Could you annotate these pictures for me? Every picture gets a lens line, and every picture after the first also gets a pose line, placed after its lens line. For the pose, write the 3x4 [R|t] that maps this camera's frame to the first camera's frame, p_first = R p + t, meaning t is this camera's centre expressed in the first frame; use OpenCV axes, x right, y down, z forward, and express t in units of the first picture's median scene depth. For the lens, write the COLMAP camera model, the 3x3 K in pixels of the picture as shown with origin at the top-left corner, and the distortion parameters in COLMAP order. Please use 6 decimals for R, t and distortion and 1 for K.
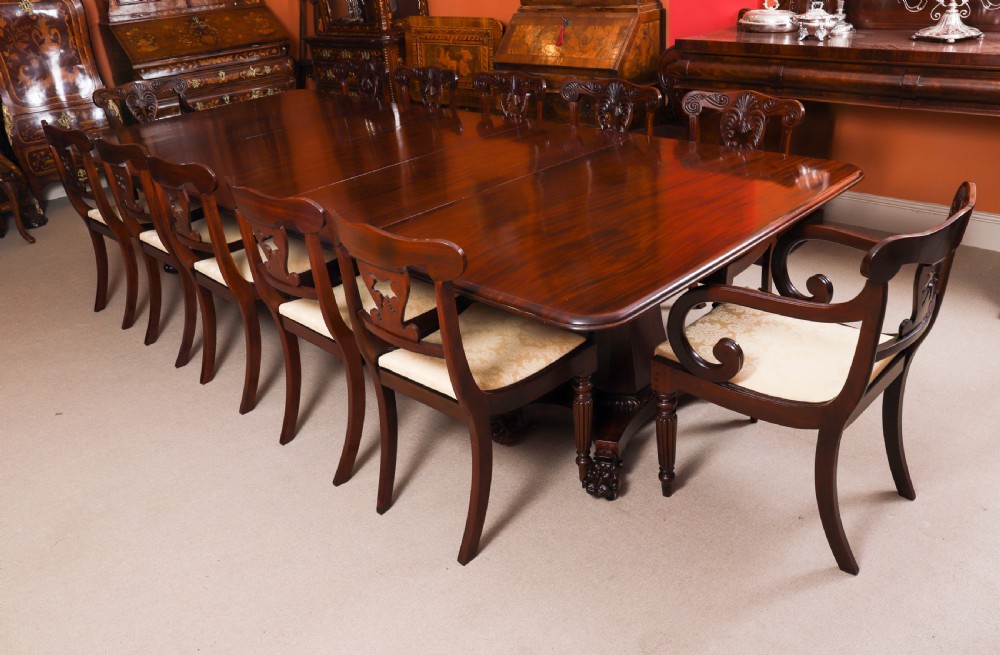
lens RADIAL K [[789.3, 0, 522.8], [0, 789.3, 315.0], [0, 0, 1]] dist [-0.109259, 0.092258]
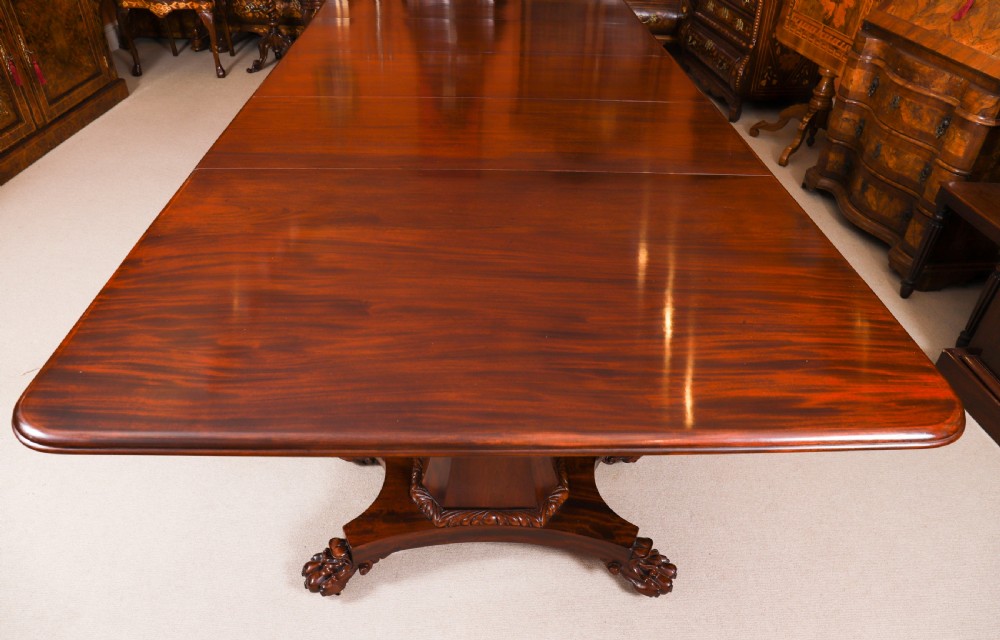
lens RADIAL K [[698.3, 0, 501.8], [0, 698.3, 330.0], [0, 0, 1]] dist [-0.097569, 0.070902]
pose [[0.737676, 0.473039, -0.481734, 0.136441], [-0.364103, 0.879595, 0.306172, -0.124154], [0.568562, -0.050455, 0.821091, 0.247082]]
